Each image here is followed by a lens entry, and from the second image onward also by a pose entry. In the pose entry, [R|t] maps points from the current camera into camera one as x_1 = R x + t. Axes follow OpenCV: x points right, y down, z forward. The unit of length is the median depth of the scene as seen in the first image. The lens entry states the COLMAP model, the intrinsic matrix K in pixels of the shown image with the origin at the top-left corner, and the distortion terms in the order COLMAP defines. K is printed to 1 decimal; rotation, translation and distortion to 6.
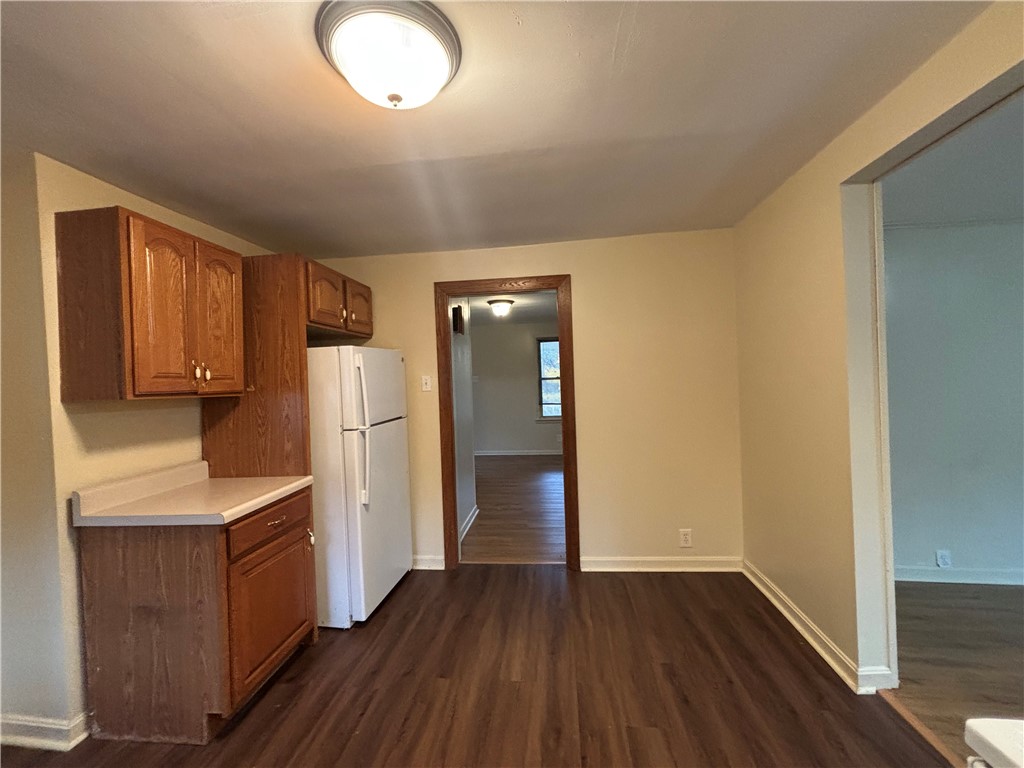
lens RADIAL K [[412.8, 0, 510.0], [0, 412.8, 383.6], [0, 0, 1]] dist [-0.000207, 0.000626]
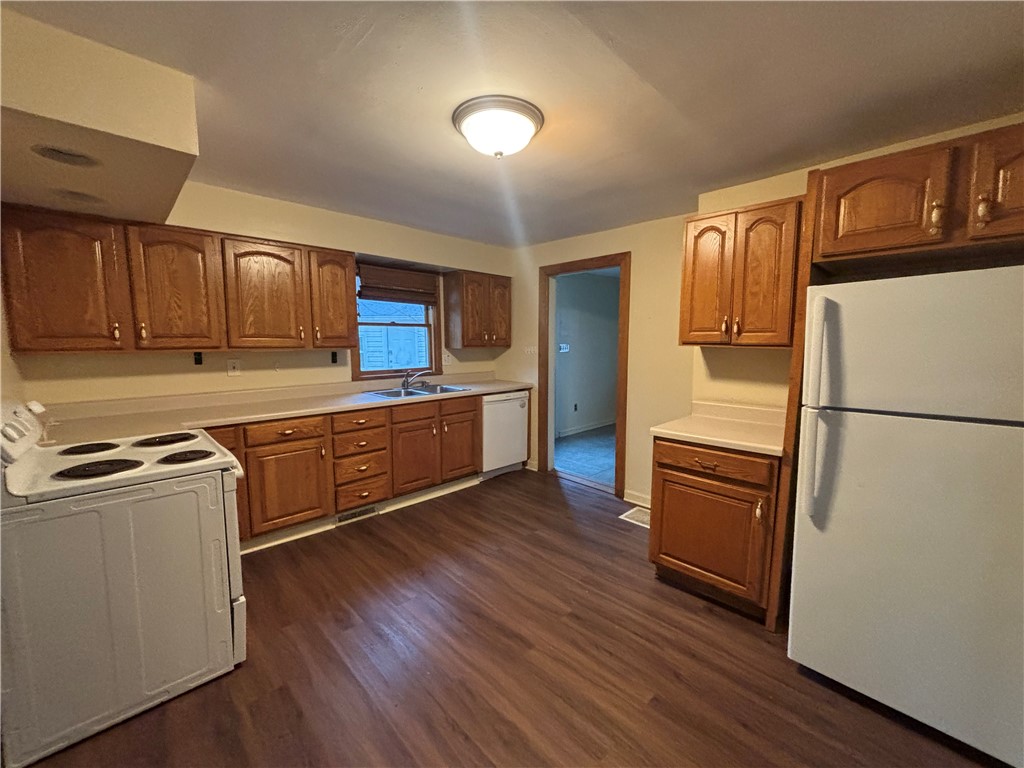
lens RADIAL K [[412.8, 0, 510.0], [0, 412.8, 383.6], [0, 0, 1]] dist [-0.000207, 0.000626]
pose [[-0.629966, 0.116706, -0.767803, 0.524202], [0.016081, 0.990393, 0.137345, -0.033745], [0.776456, 0.074175, -0.625791, 1.118335]]
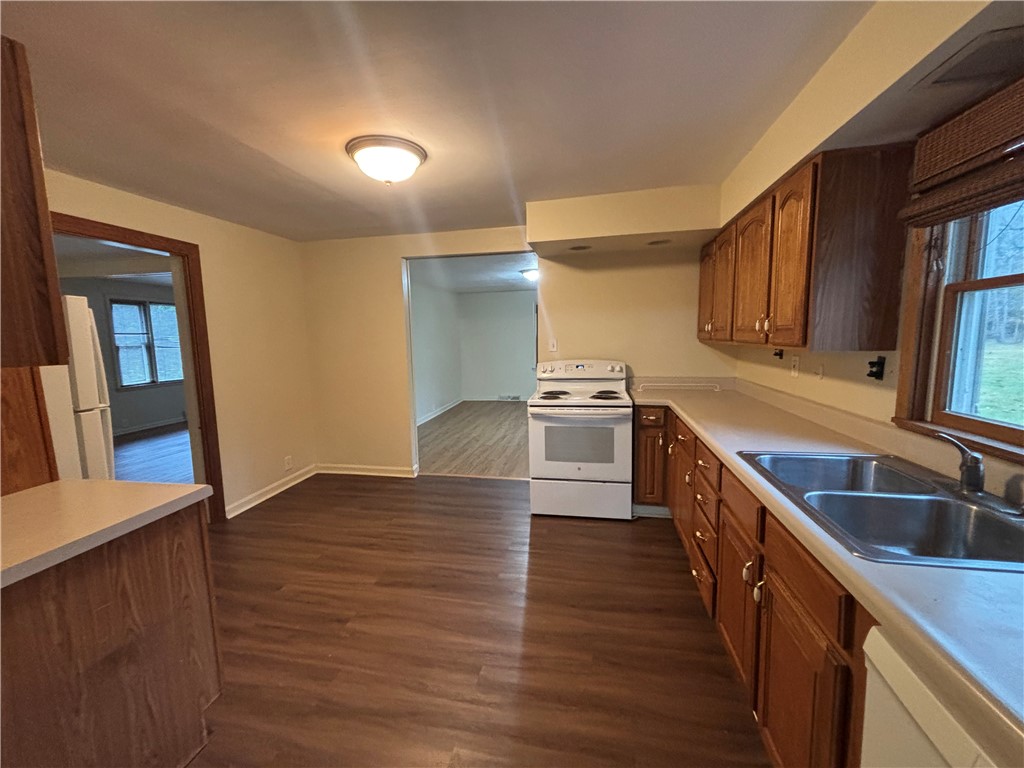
lens RADIAL K [[412.8, 0, 510.0], [0, 412.8, 383.6], [0, 0, 1]] dist [-0.000207, 0.000626]
pose [[0.081437, -0.079362, 0.993514, -1.136021], [0.025283, 0.996668, 0.077542, 0.028487], [-0.996358, 0.018804, 0.083172, 0.187571]]
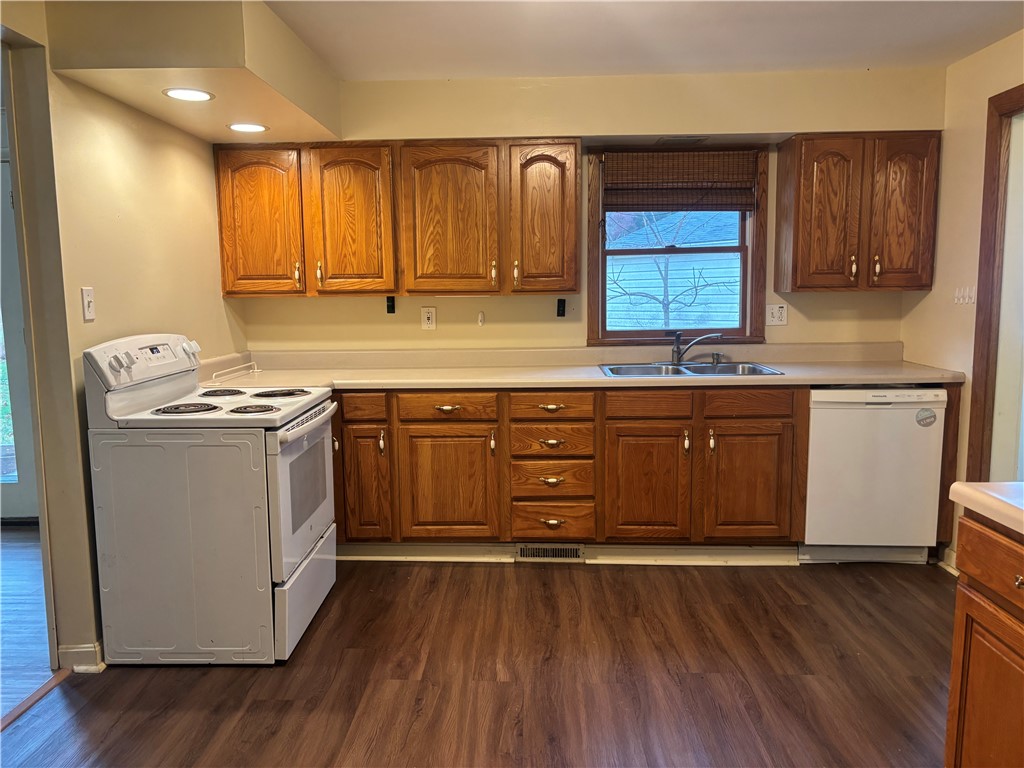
lens RADIAL K [[773.0, 0, 497.6], [0, 773.0, 383.0], [0, 0, 1]] dist [0.074017, -0.004056]
pose [[-0.995510, 0.056213, -0.076157, 0.020414], [0.045432, 0.989591, 0.136551, -0.007850], [0.083040, 0.132478, -0.987701, 1.495832]]
